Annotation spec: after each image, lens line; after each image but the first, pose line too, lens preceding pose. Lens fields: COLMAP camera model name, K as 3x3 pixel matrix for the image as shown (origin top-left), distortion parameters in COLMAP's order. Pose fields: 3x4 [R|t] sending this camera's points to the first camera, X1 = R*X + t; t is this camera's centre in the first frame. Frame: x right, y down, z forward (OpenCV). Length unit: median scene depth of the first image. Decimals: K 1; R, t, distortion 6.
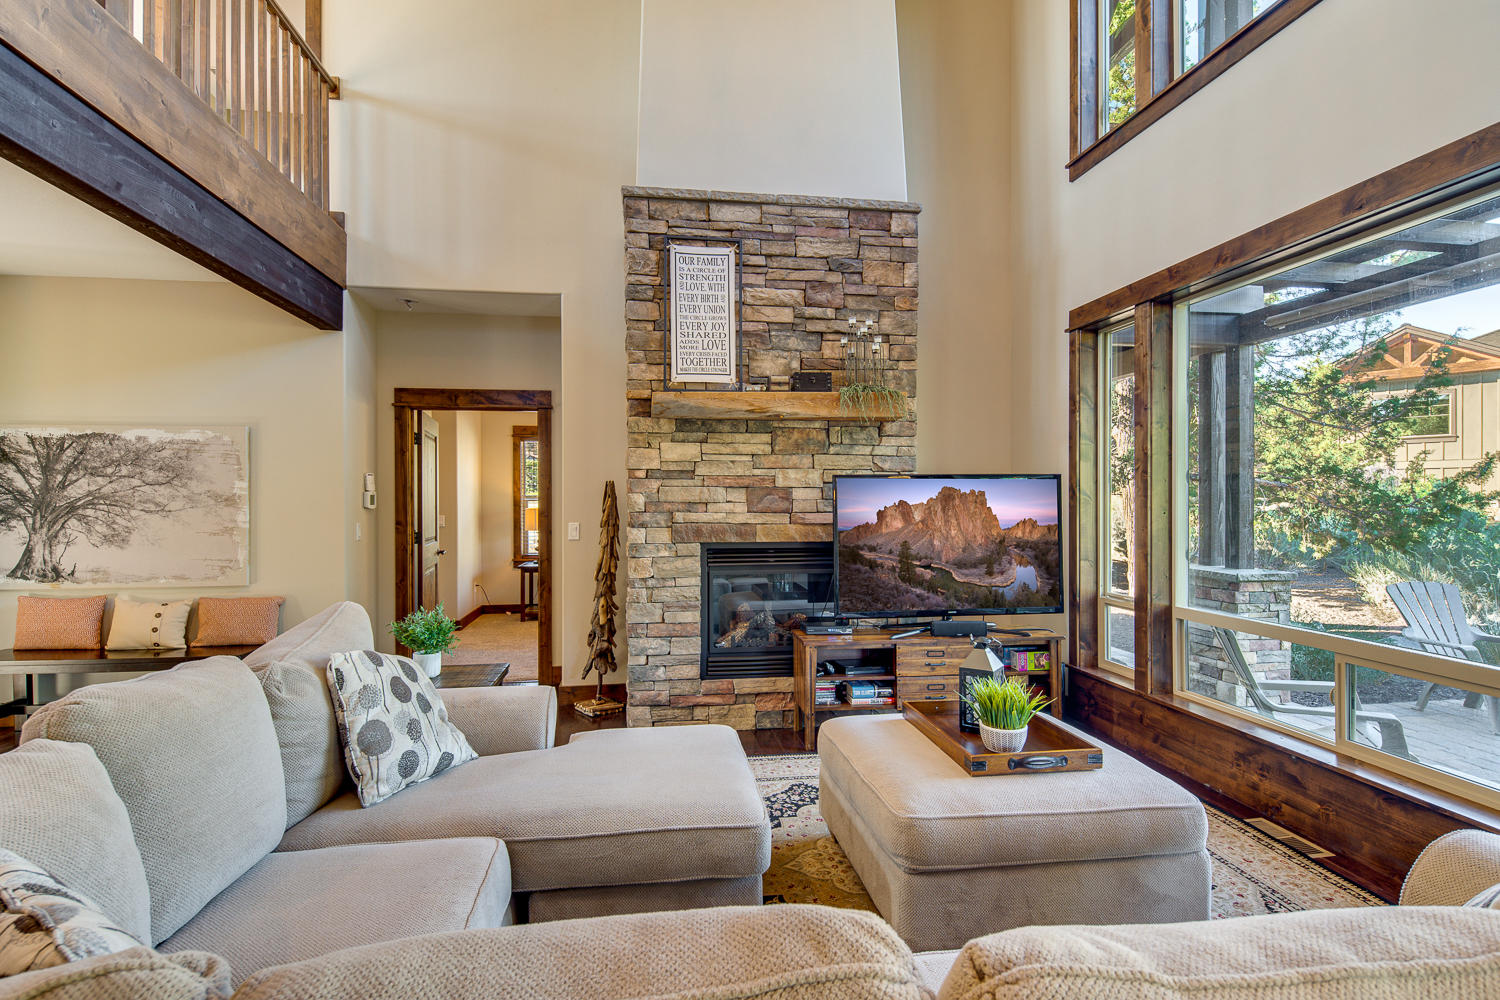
lens RADIAL K [[751.0, 0, 755.5], [0, 751.0, 502.7], [0, 0, 1]] dist [0.008505, -0.008420]
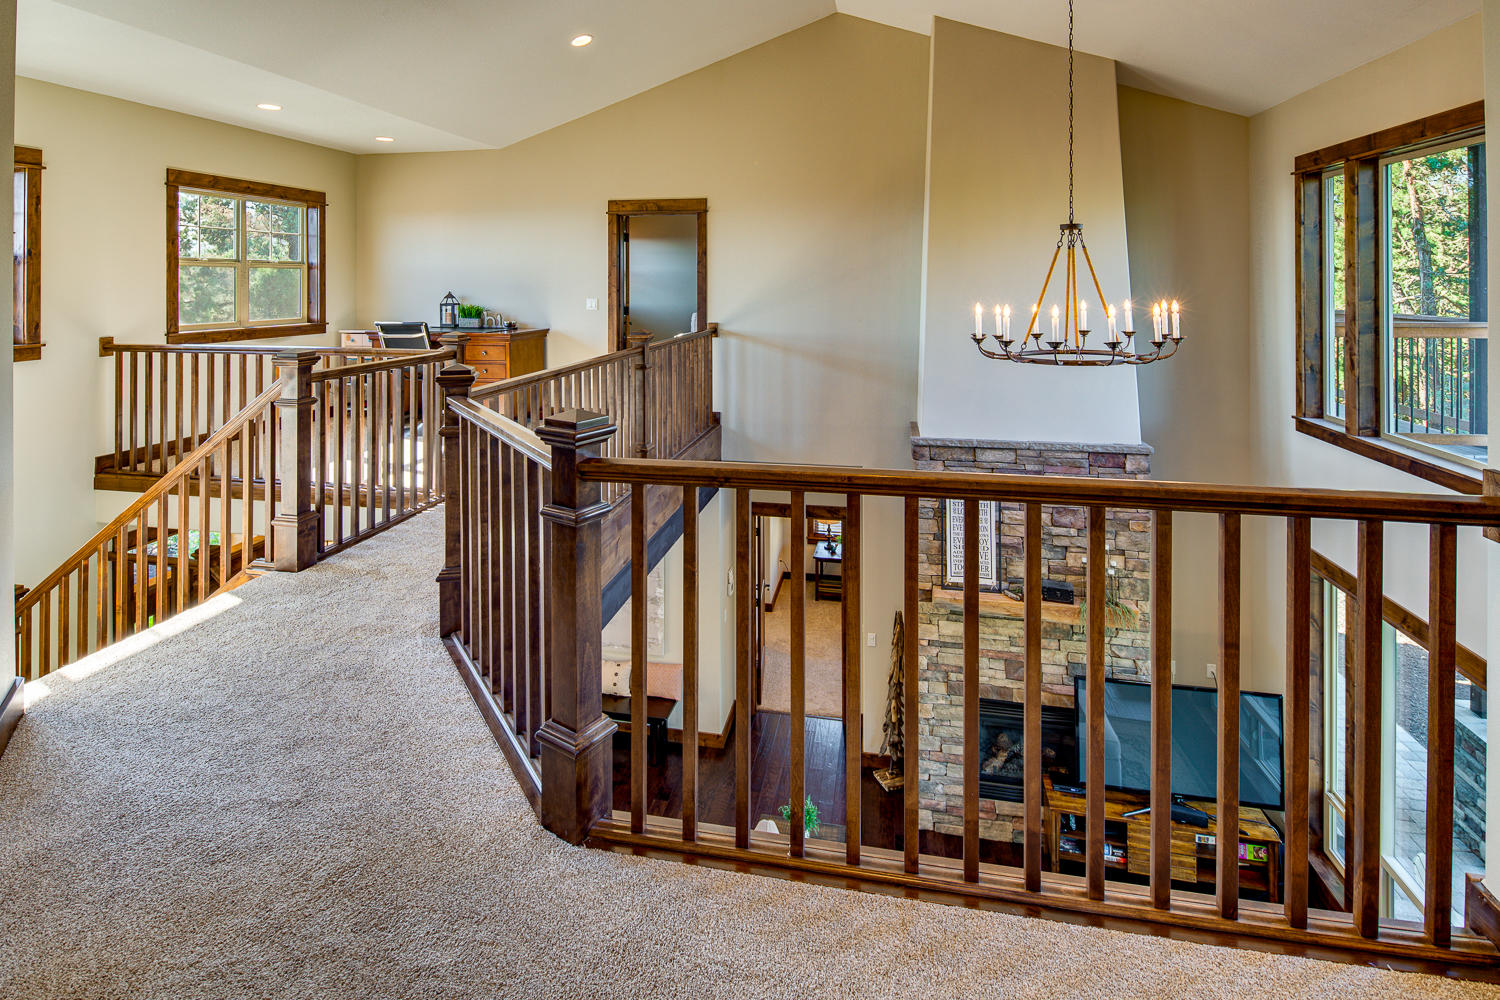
lens RADIAL K [[751.0, 0, 743.7], [0, 751.0, 286.7], [0, 0, 1]] dist [0.008505, -0.008420]
pose [[0.939557, -0.002193, -0.342386, 0.011085], [0.000614, 0.999989, -0.004721, -0.676675], [0.342393, 0.004225, 0.939547, -0.419600]]
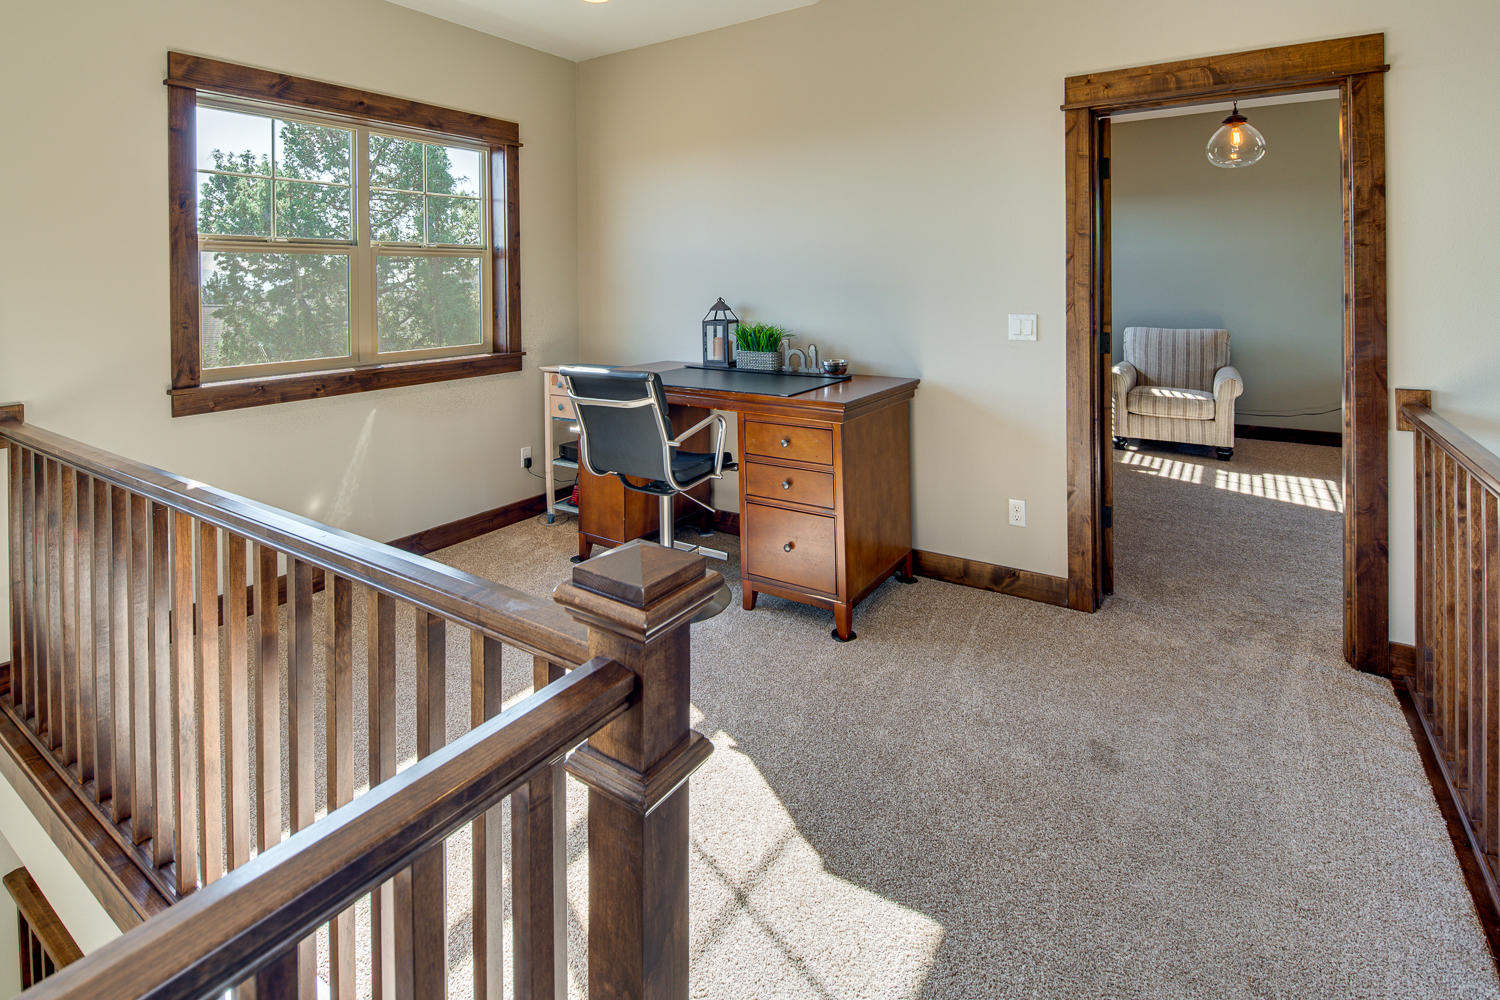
lens RADIAL K [[751.0, 0, 742.1], [0, 751.0, 285.4], [0, 0, 1]] dist [0.008505, -0.008420]
pose [[0.740372, -0.005723, -0.672173, -0.593893], [0.006937, 0.999976, -0.000873, -0.687249], [0.672162, -0.004016, 0.740393, 0.326137]]
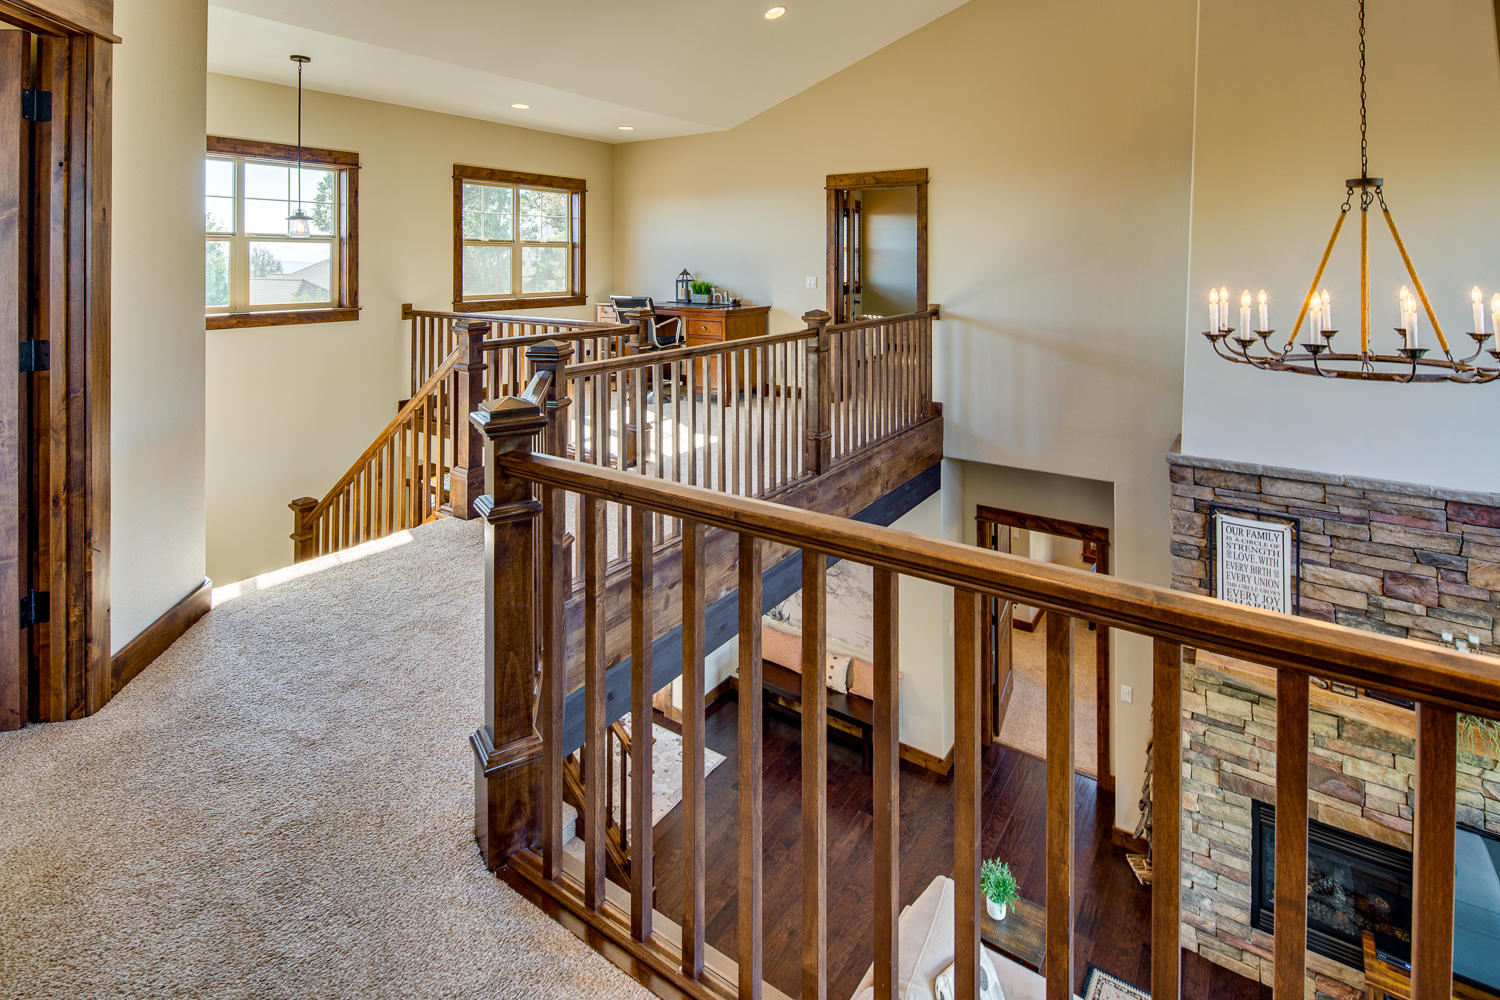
lens RADIAL K [[751.0, 0, 737.3], [0, 751.0, 258.7], [0, 0, 1]] dist [0.008505, -0.008420]
pose [[0.723232, -0.004637, -0.690590, 0.134171], [-0.004374, 0.999927, -0.011296, -0.677950], [0.690591, 0.011190, 0.723159, -0.258380]]
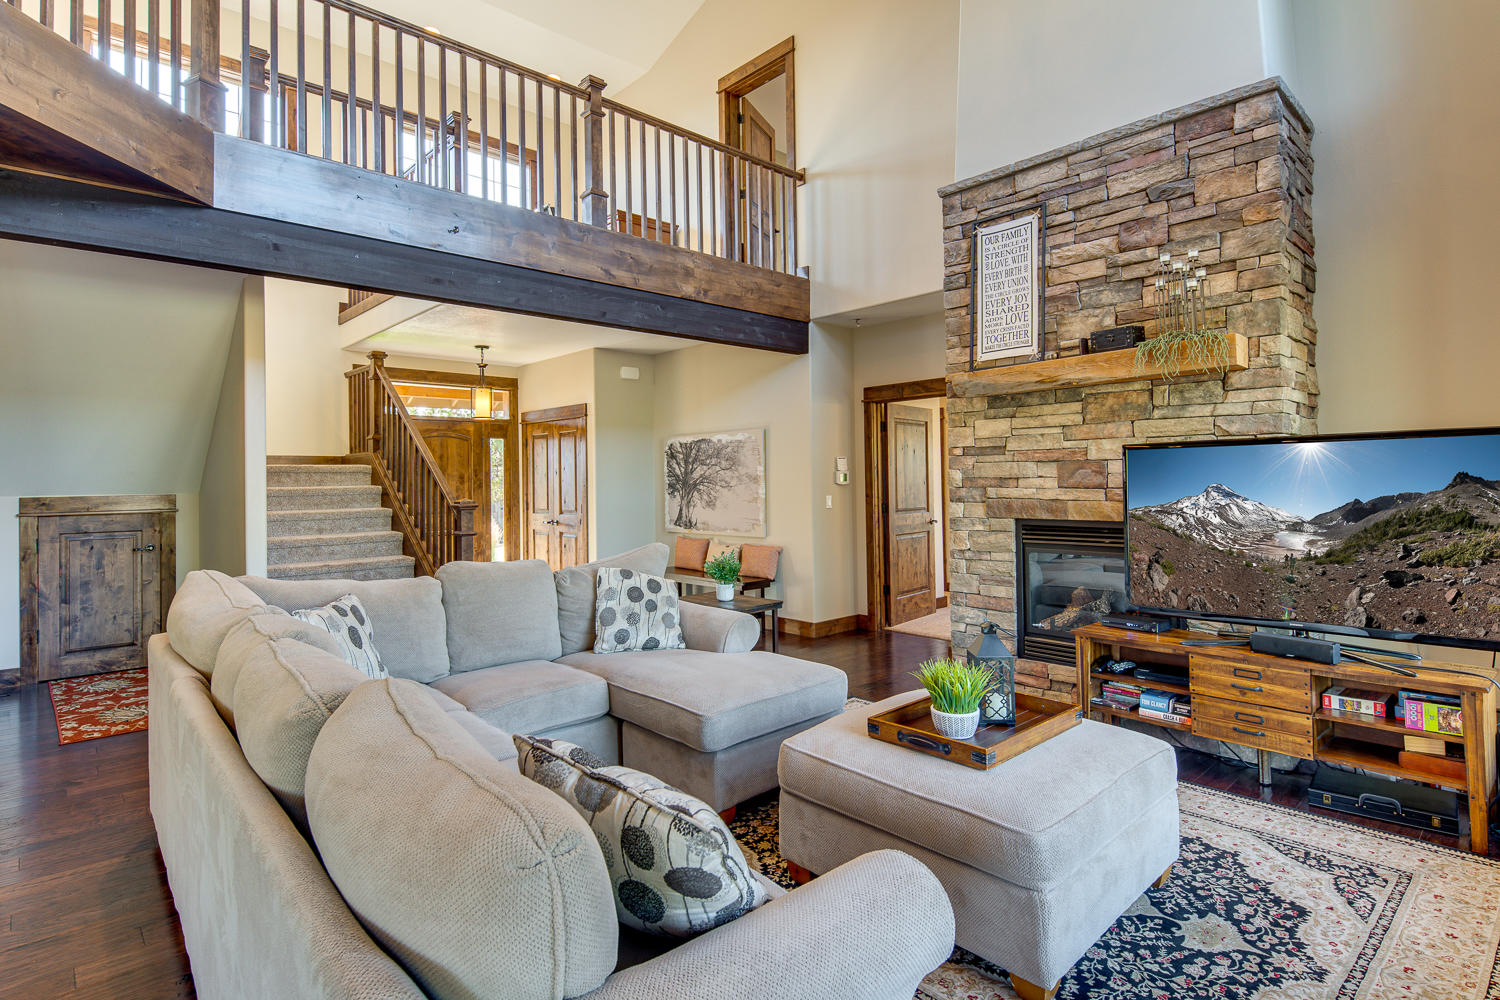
lens RADIAL K [[751.0, 0, 743.6], [0, 751.0, 476.2], [0, 0, 1]] dist [0.008505, -0.008420]
pose [[0.570208, -0.011384, -0.821421, 0.537541], [0.006975, 0.999935, -0.009016, 0.004307], [0.821471, -0.000589, 0.570251, 0.138883]]
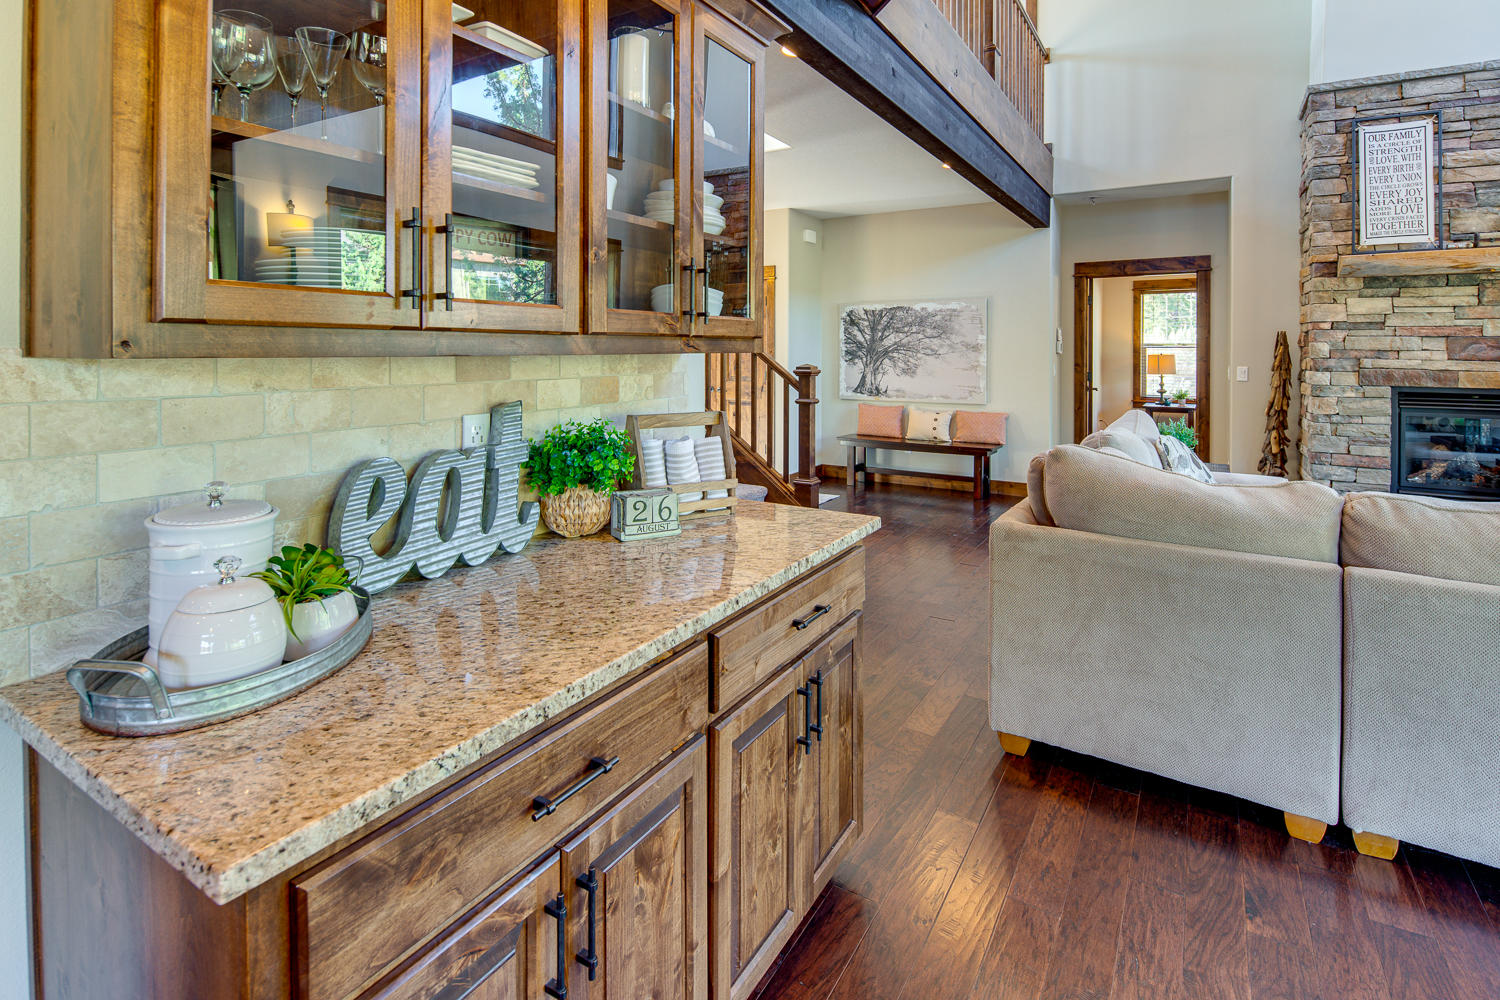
lens RADIAL K [[751.0, 0, 740.5], [0, 751.0, 348.6], [0, 0, 1]] dist [0.008505, -0.008420]
pose [[0.767872, 0.002834, -0.640597, -0.099133], [-0.005439, 0.999983, -0.002096, 0.004999], [0.640581, 0.005094, 0.767874, -0.484139]]
